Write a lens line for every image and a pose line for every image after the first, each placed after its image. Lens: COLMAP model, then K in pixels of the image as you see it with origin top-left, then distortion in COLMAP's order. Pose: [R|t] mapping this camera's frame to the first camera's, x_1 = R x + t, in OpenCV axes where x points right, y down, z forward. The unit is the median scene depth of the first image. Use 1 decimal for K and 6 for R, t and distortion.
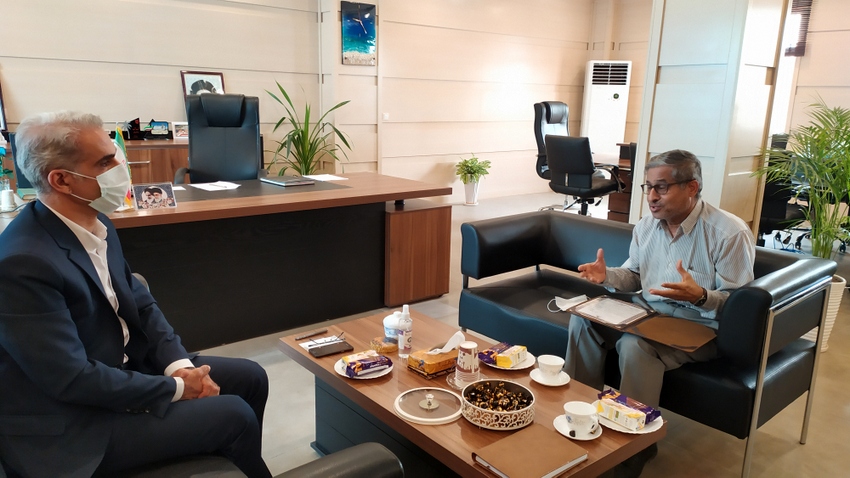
lens RADIAL K [[628.9, 0, 425.0], [0, 628.9, 239.0], [0, 0, 1]] dist [0.077400, -0.081093]
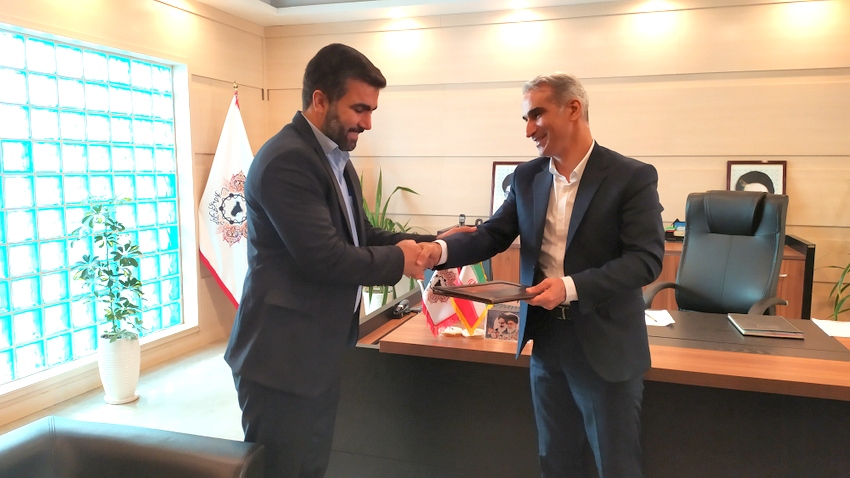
lens RADIAL K [[628.9, 0, 425.0], [0, 628.9, 239.0], [0, 0, 1]] dist [0.077400, -0.081093]
pose [[0.544183, 0.070231, -0.836022, 0.097085], [-0.175685, 0.983936, -0.031701, -0.070568], [0.820365, 0.164128, 0.547780, 0.246110]]
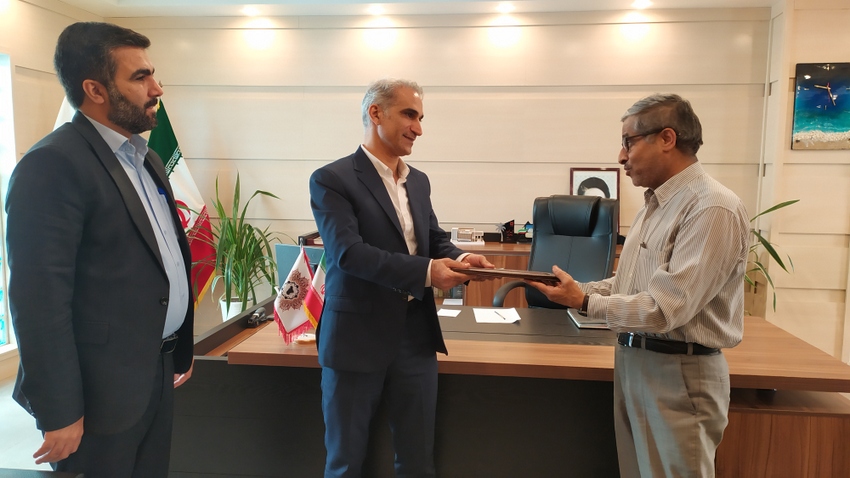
lens RADIAL K [[628.9, 0, 425.0], [0, 628.9, 239.0], [0, 0, 1]] dist [0.077400, -0.081093]
pose [[0.702193, 0.055583, -0.709814, 0.104349], [-0.149861, 0.986152, -0.071031, -0.072881], [0.696036, 0.156251, 0.700799, 0.255600]]
